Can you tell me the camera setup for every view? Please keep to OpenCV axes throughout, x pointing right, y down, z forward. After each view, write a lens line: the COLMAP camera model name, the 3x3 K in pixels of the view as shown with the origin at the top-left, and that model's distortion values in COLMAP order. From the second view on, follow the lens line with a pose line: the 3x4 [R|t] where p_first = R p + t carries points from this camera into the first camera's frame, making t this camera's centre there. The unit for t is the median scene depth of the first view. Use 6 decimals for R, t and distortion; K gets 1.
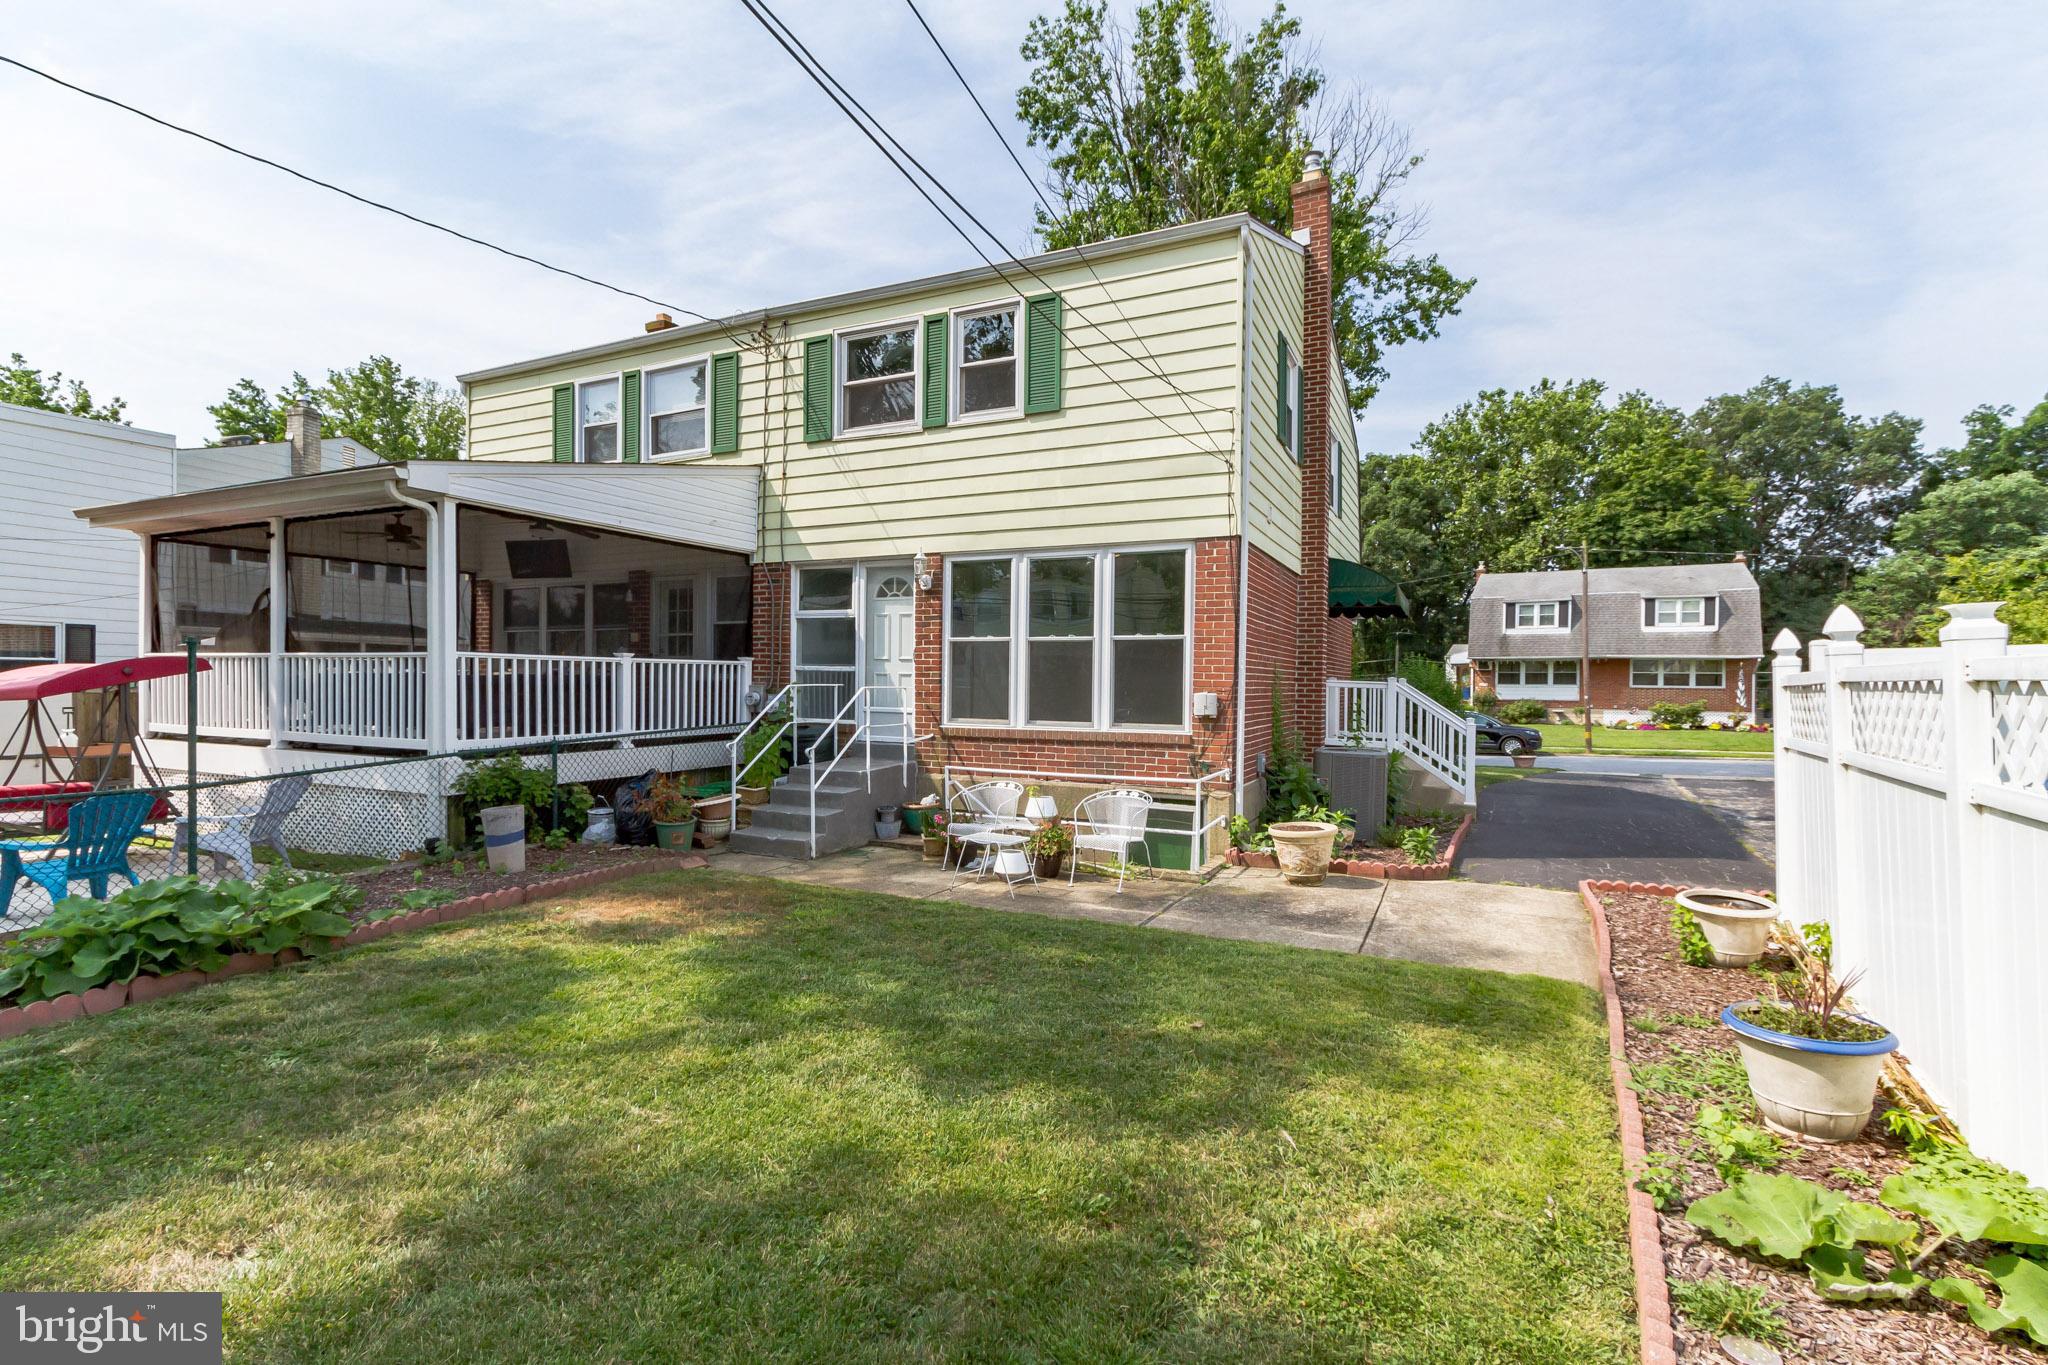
lens RADIAL K [[938.4, 0, 1019.2], [0, 938.4, 703.9], [0, 0, 1]] dist [0.000994, -0.000022]
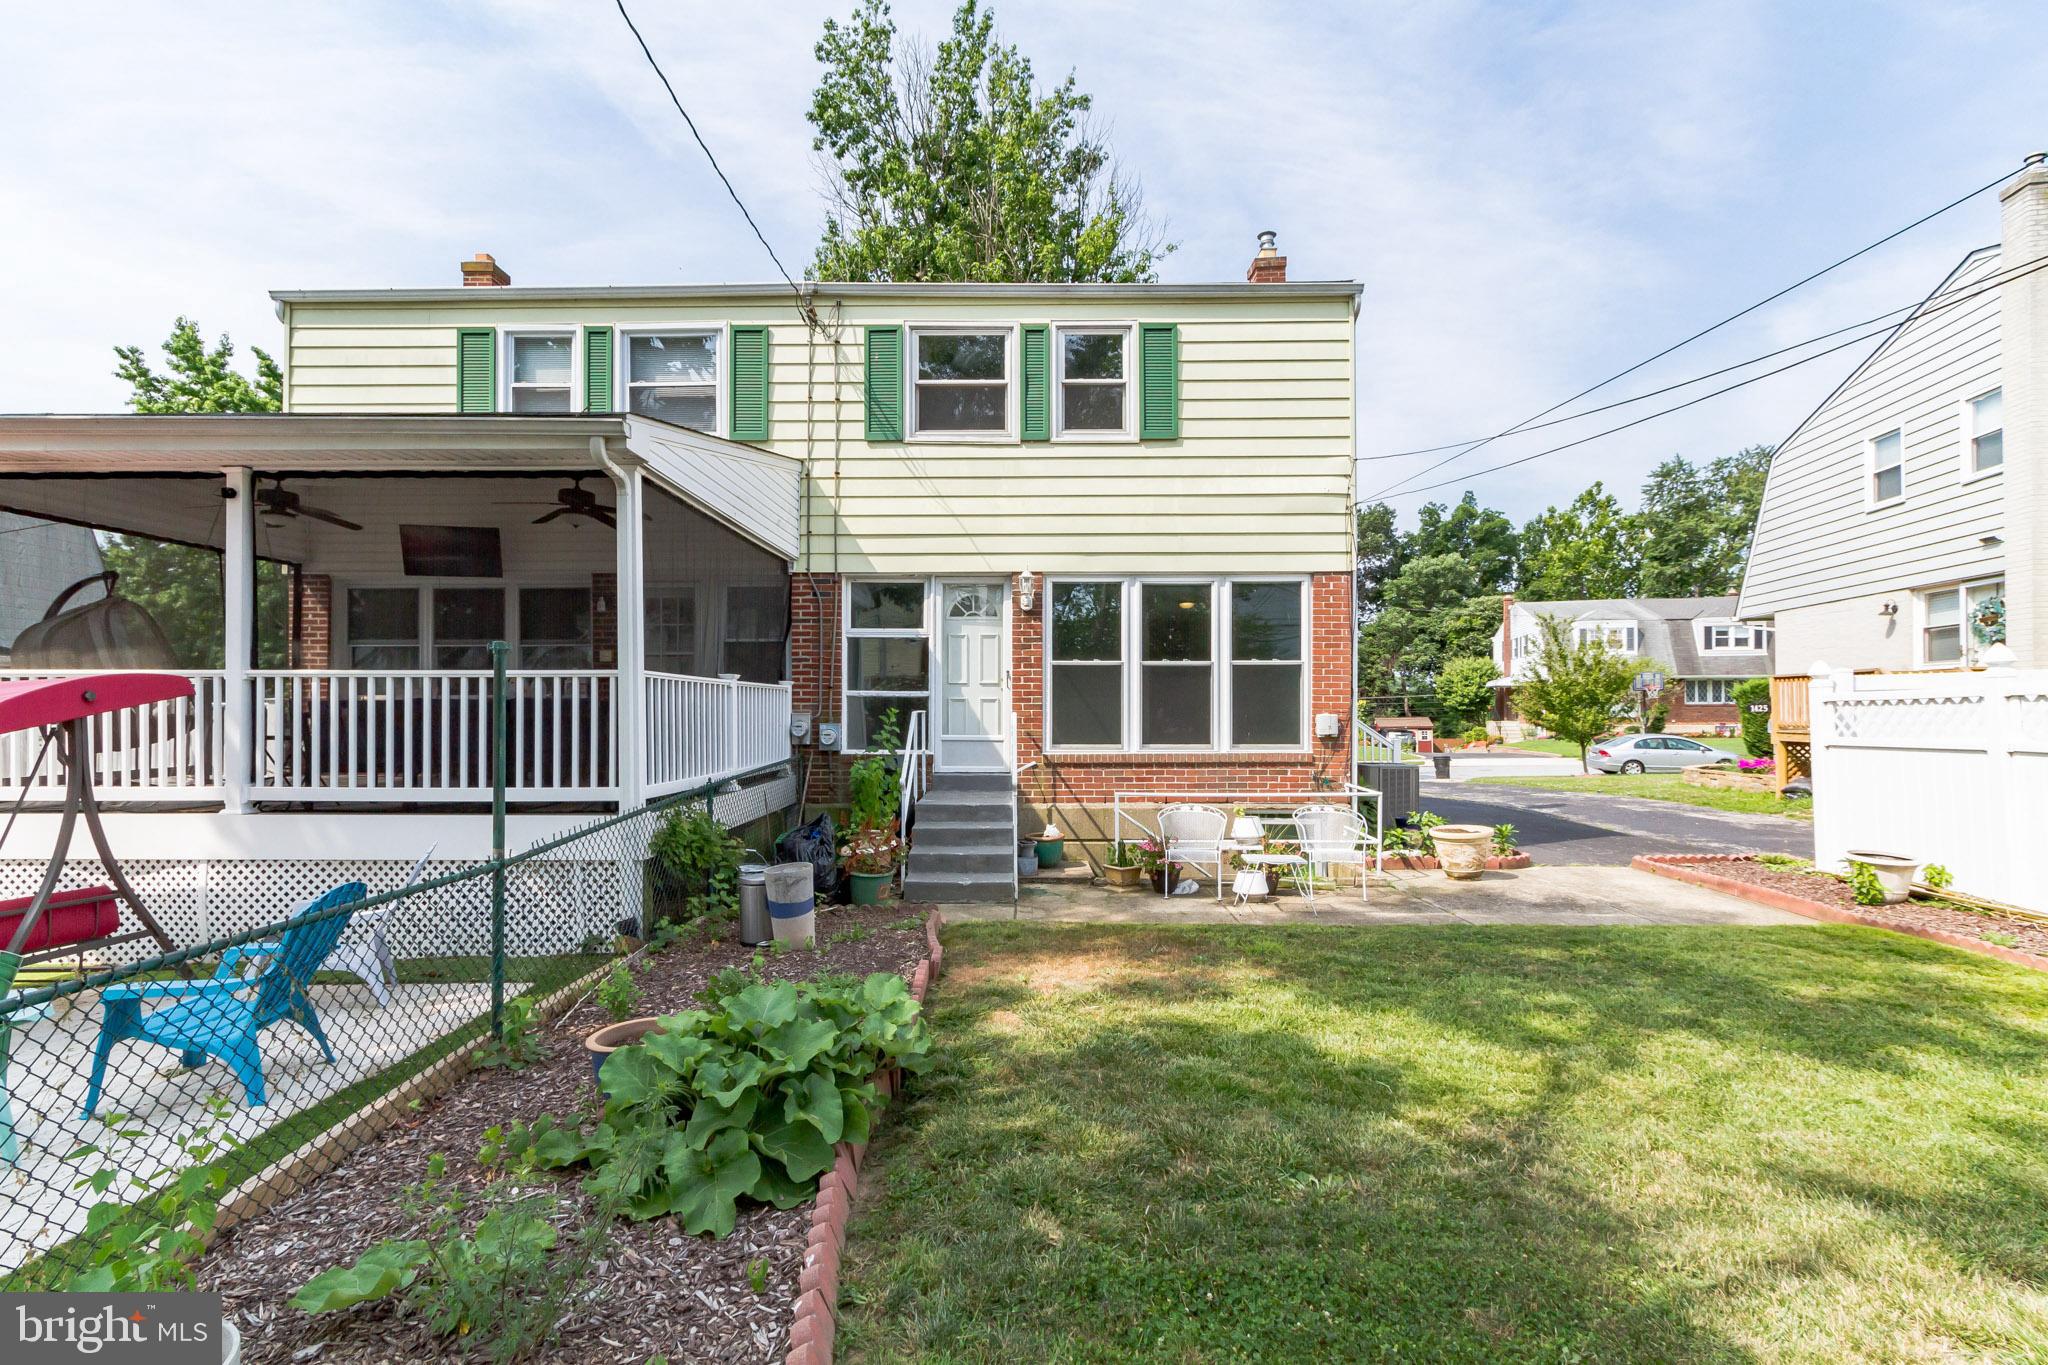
lens RADIAL K [[931.4, 0, 1026.5], [0, 931.4, 719.7], [0, 0, 1]] dist [0.000332, -0.000163]
pose [[0.906249, -0.013495, 0.422529, -0.483974], [0.019598, 0.999757, -0.010103, -0.001044], [-0.422289, 0.017436, 0.906293, 0.142159]]
